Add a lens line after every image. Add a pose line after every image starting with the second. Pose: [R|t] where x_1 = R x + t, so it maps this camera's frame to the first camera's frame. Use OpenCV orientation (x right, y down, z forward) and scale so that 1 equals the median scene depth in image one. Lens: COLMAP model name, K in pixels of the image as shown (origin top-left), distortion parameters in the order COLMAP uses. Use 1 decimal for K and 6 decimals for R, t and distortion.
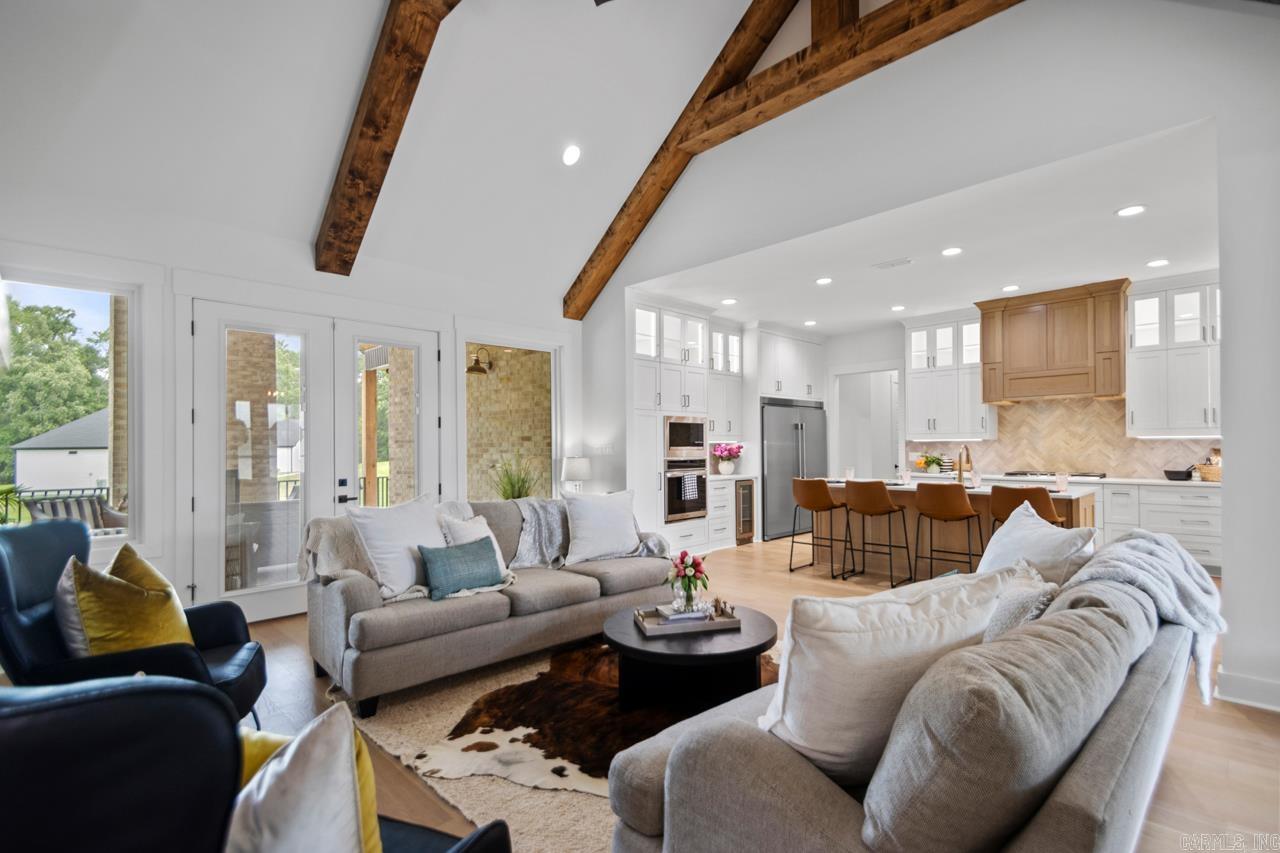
lens RADIAL K [[596.6, 0, 647.4], [0, 596.6, 435.6], [0, 0, 1]] dist [0.033136, -0.000475]
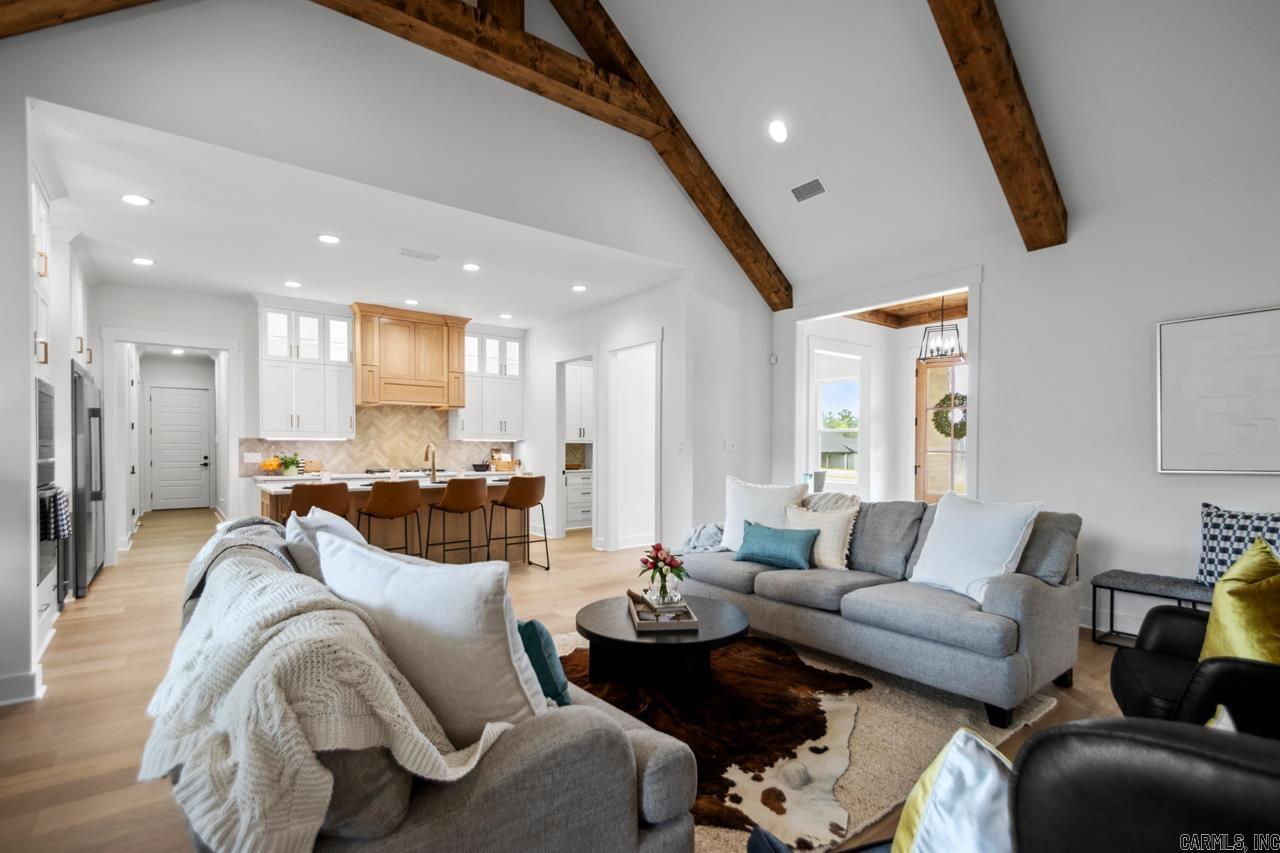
lens RADIAL K [[608.6, 0, 652.5], [0, 608.6, 453.5], [0, 0, 1]] dist [0.037328, -0.000091]
pose [[0.106077, -0.002549, 0.994355, -0.402984], [-0.020178, 0.999785, 0.004716, 0.015251], [-0.994153, -0.020564, 0.106003, 0.387515]]
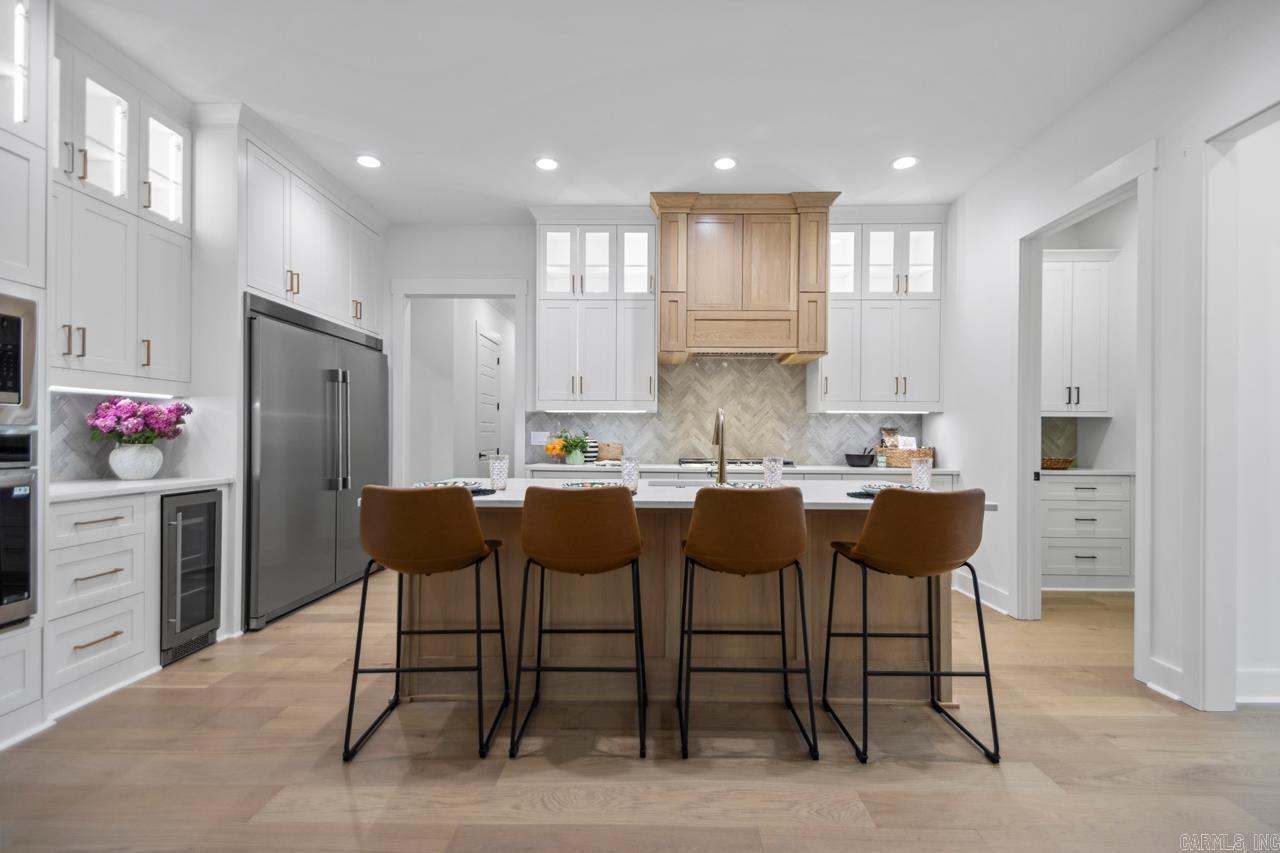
lens RADIAL K [[596.6, 0, 647.4], [0, 596.6, 435.6], [0, 0, 1]] dist [0.033136, -0.000475]
pose [[0.708494, 0.014762, 0.705563, 0.096910], [-0.023596, 0.999718, 0.002777, 0.031104], [-0.705322, -0.018616, 0.708642, 0.536849]]
